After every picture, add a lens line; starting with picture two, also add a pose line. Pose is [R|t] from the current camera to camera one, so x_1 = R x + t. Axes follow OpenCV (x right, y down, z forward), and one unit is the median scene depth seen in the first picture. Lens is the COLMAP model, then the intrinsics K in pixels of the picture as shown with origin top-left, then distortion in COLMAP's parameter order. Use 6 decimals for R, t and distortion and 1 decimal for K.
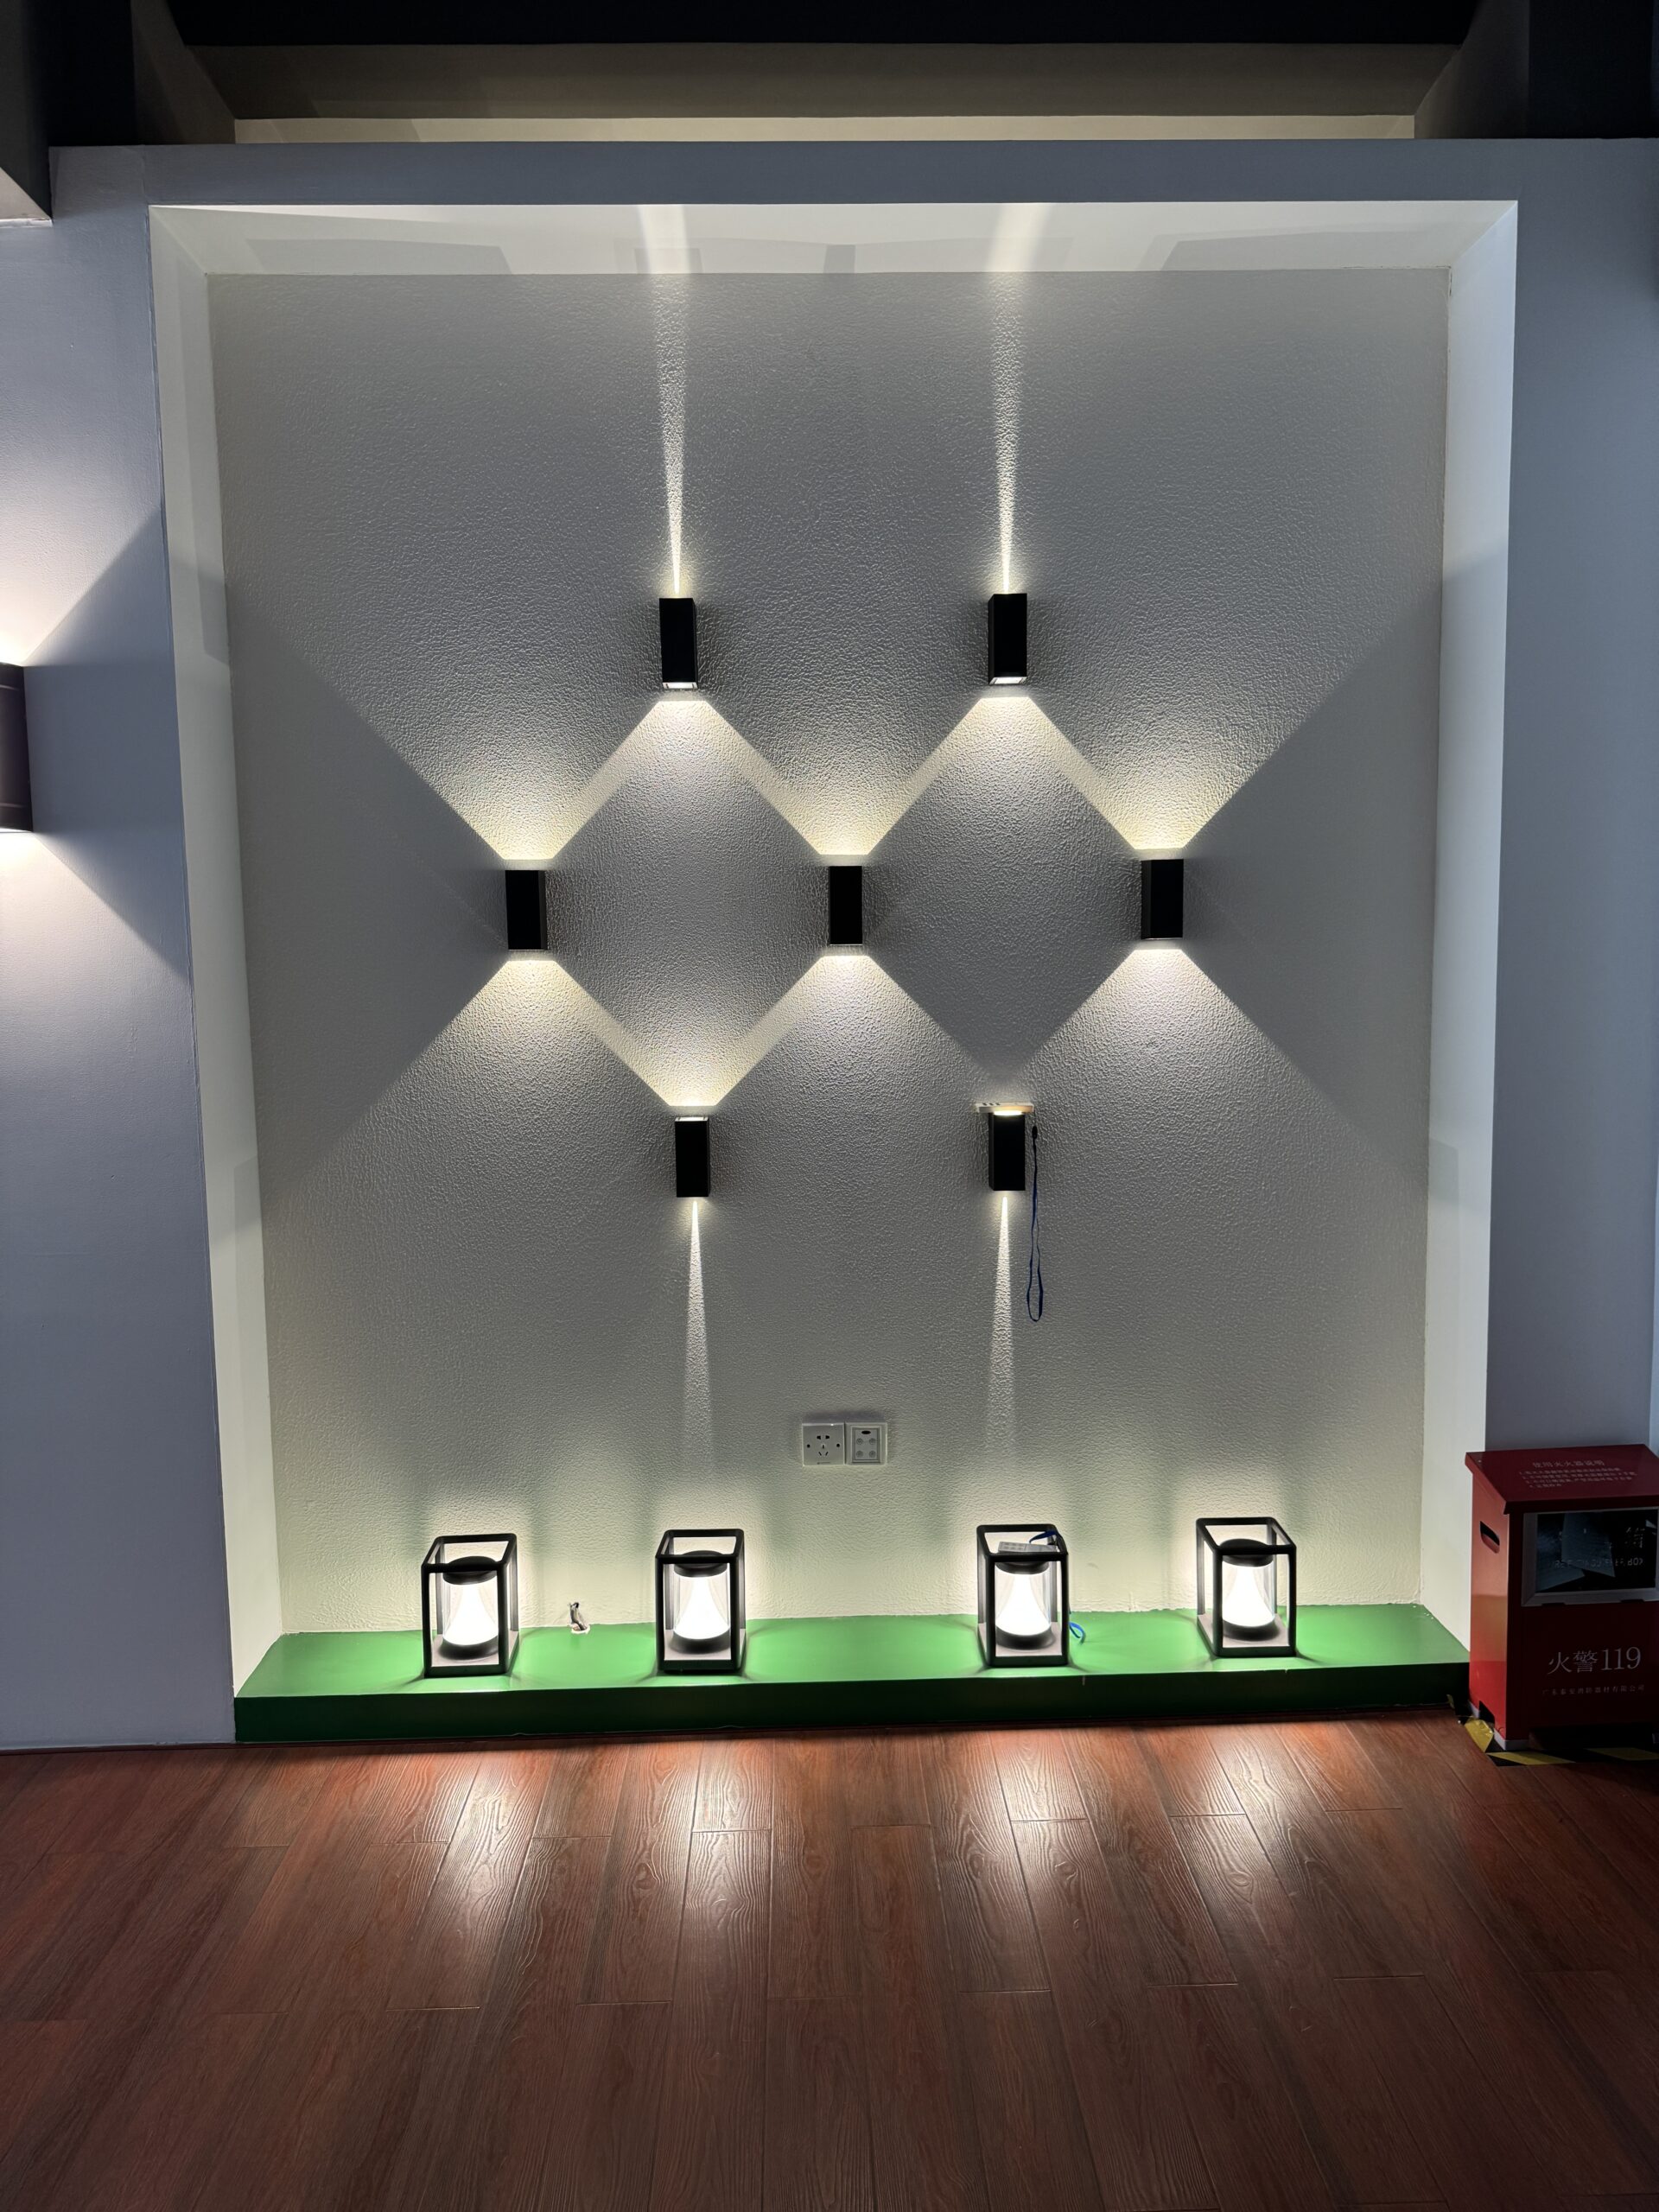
lens RADIAL K [[1576.5, 0, 851.7], [0, 1576.5, 1143.8], [0, 0, 1]] dist [0.071973, -0.066558]
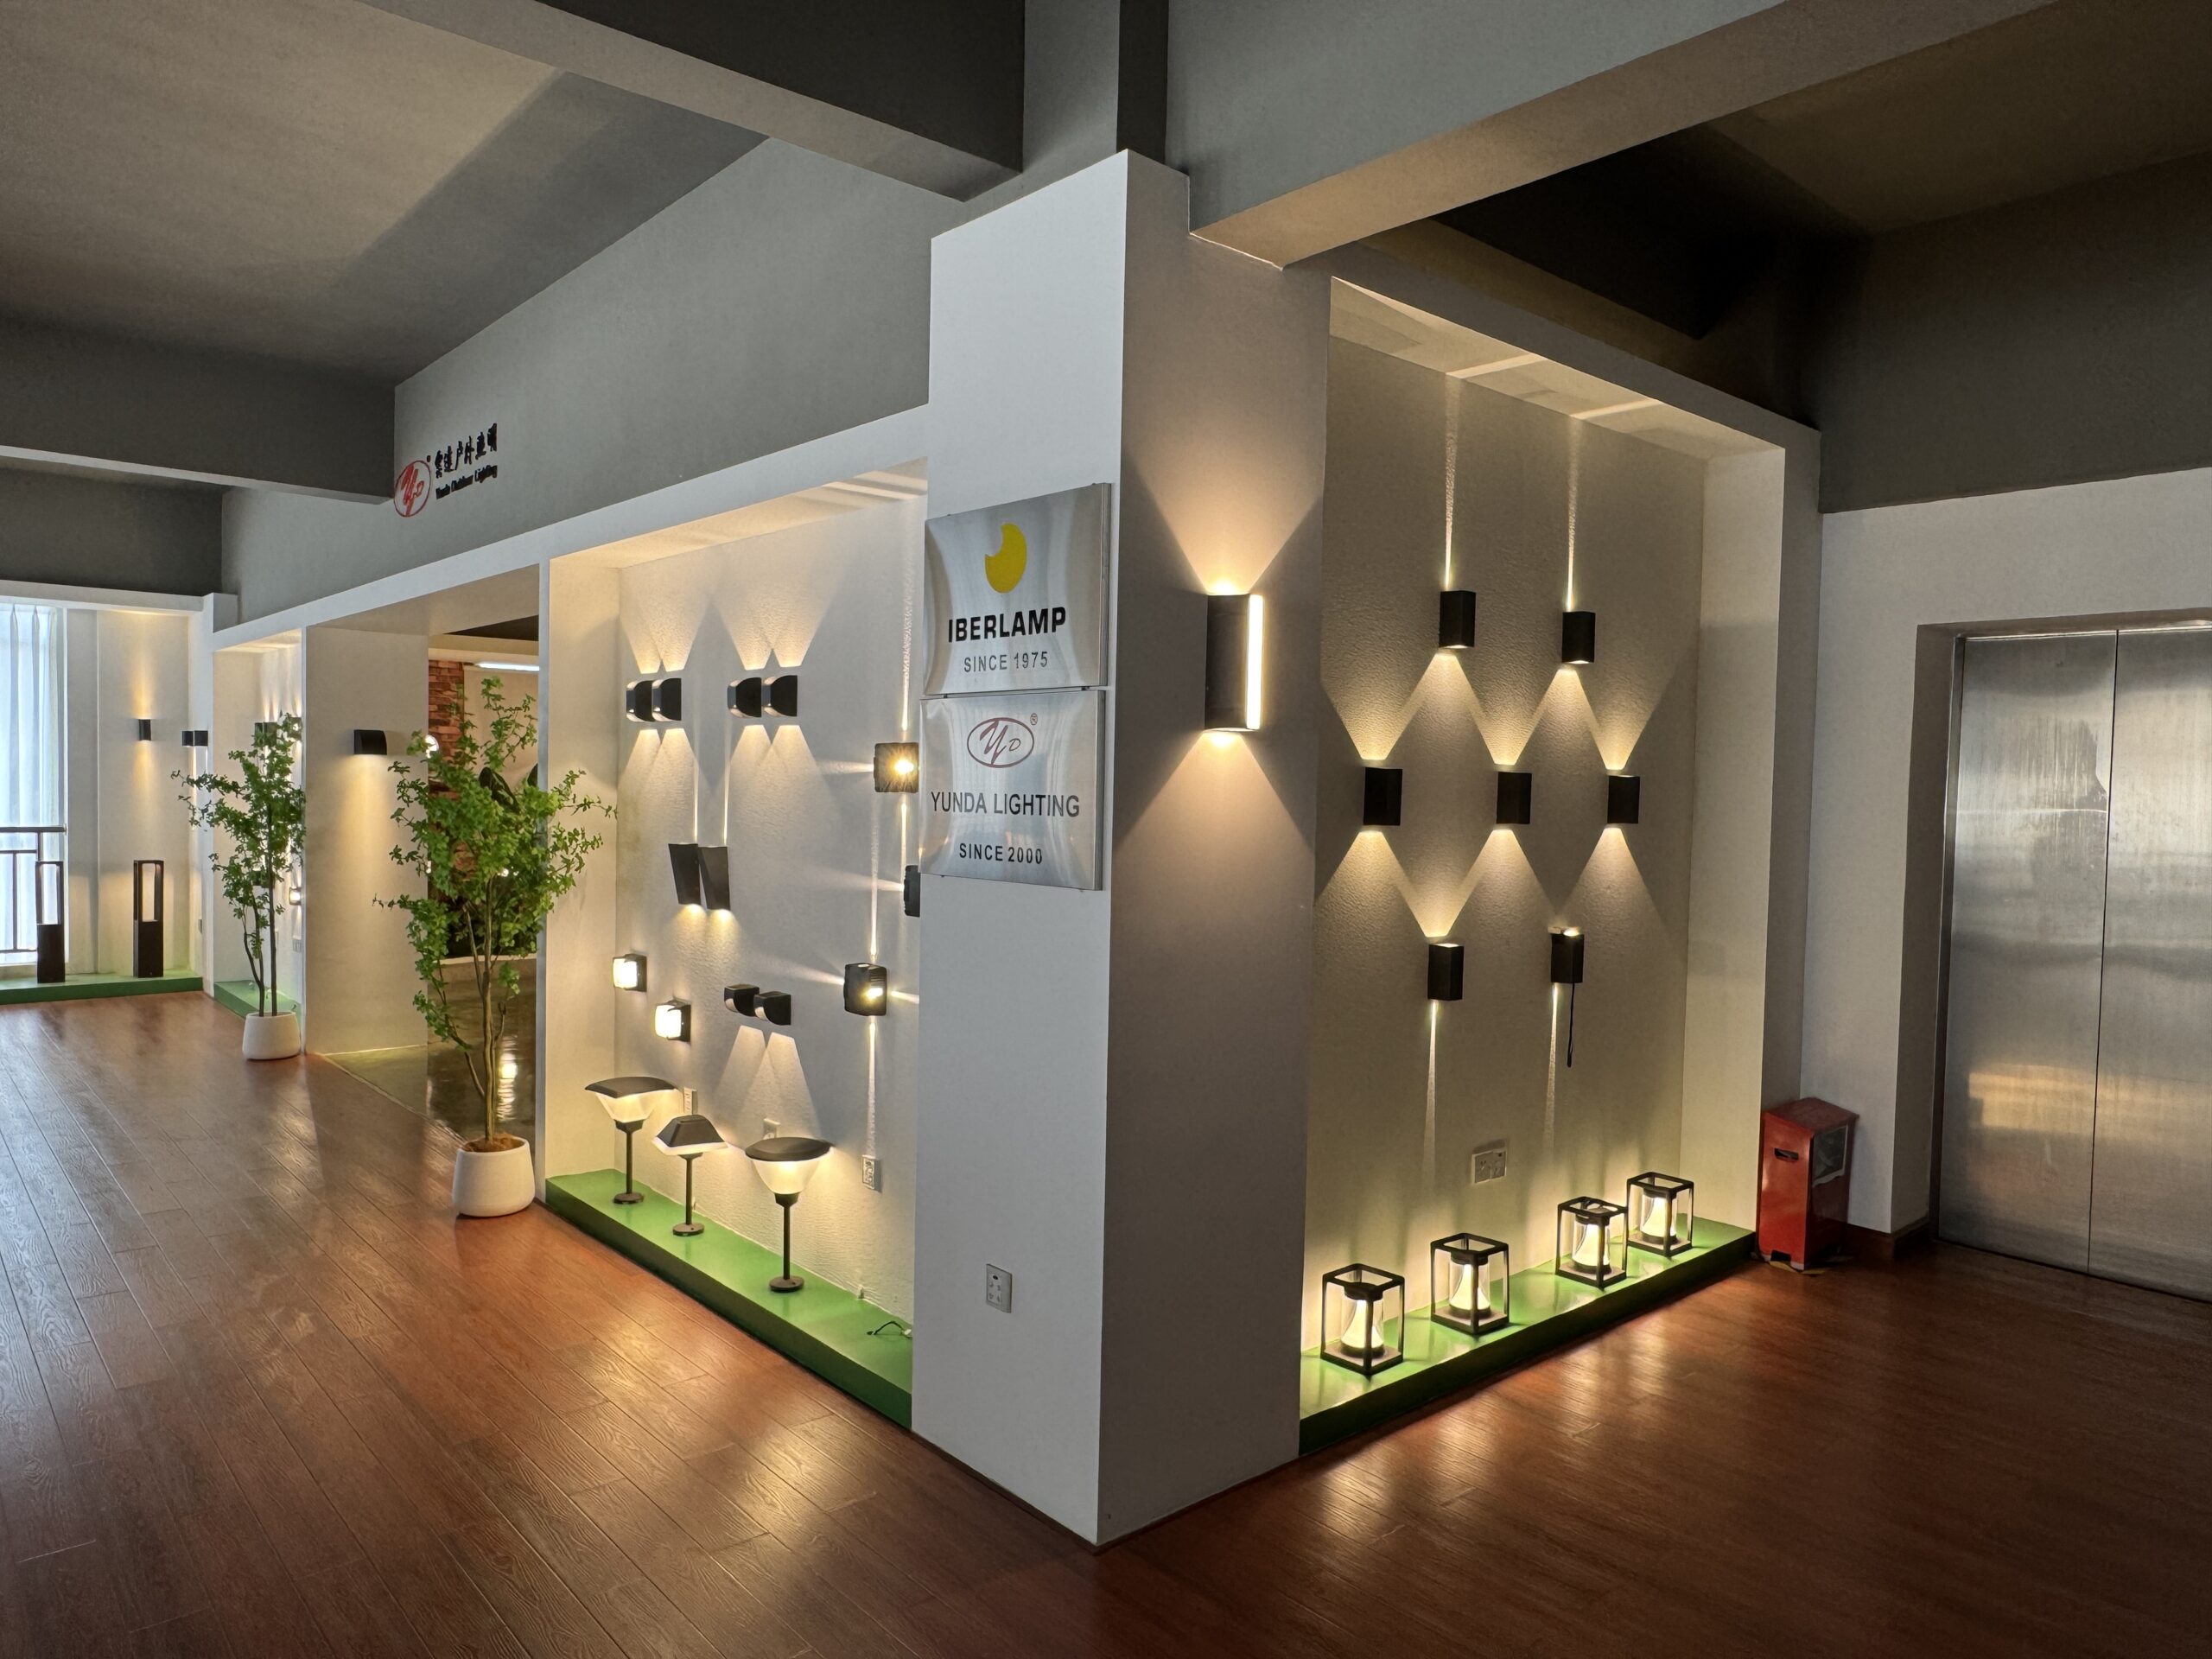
lens RADIAL K [[1434.9, 0, 1099.5], [0, 1434.9, 834.4], [0, 0, 1]] dist [-0.001031, -0.000487]
pose [[0.783490, 0.012882, 0.621271, -1.150992], [0.027113, 0.998124, -0.054889, -0.053139], [-0.620813, 0.059849, 0.781671, 0.181495]]
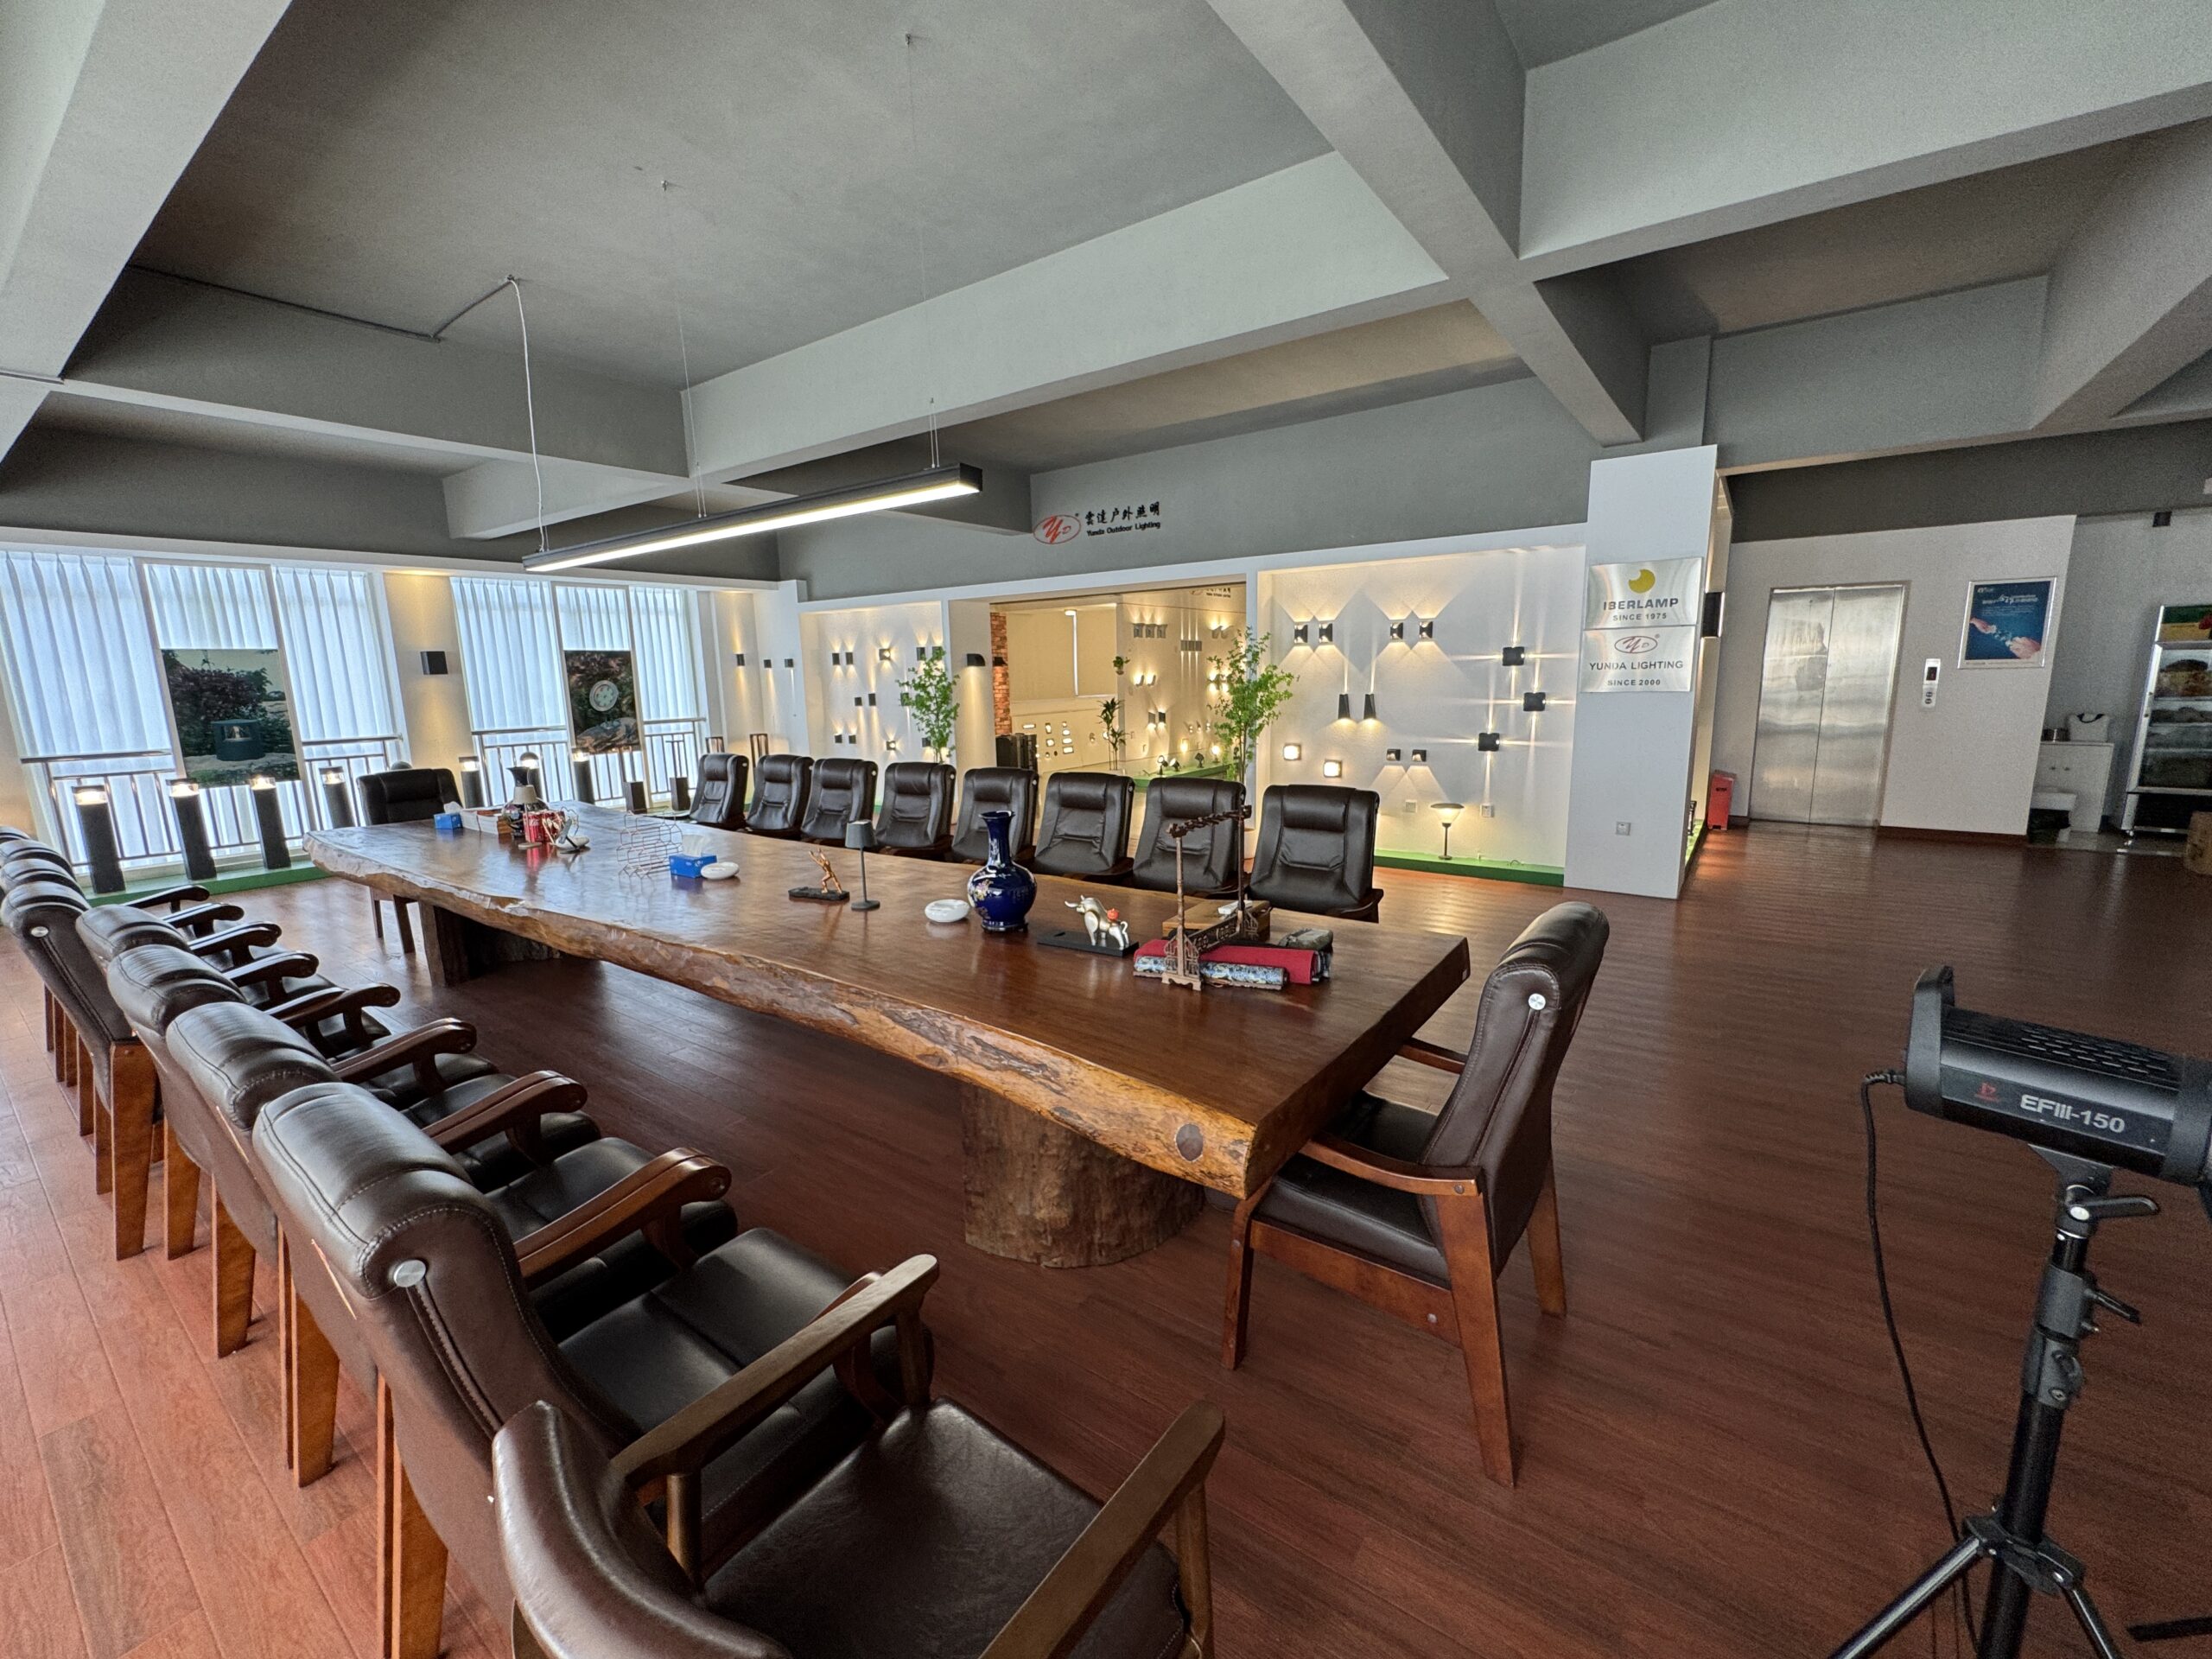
lens RADIAL K [[899.0, 0, 1104.7], [0, 899.0, 836.5], [0, 0, 1]] dist [0.002789, 0.000076]
pose [[0.626664, -0.138145, 0.766948, -2.781734], [0.090709, 0.990403, 0.104277, -0.073672], [-0.773993, 0.004223, 0.633181, 0.677739]]
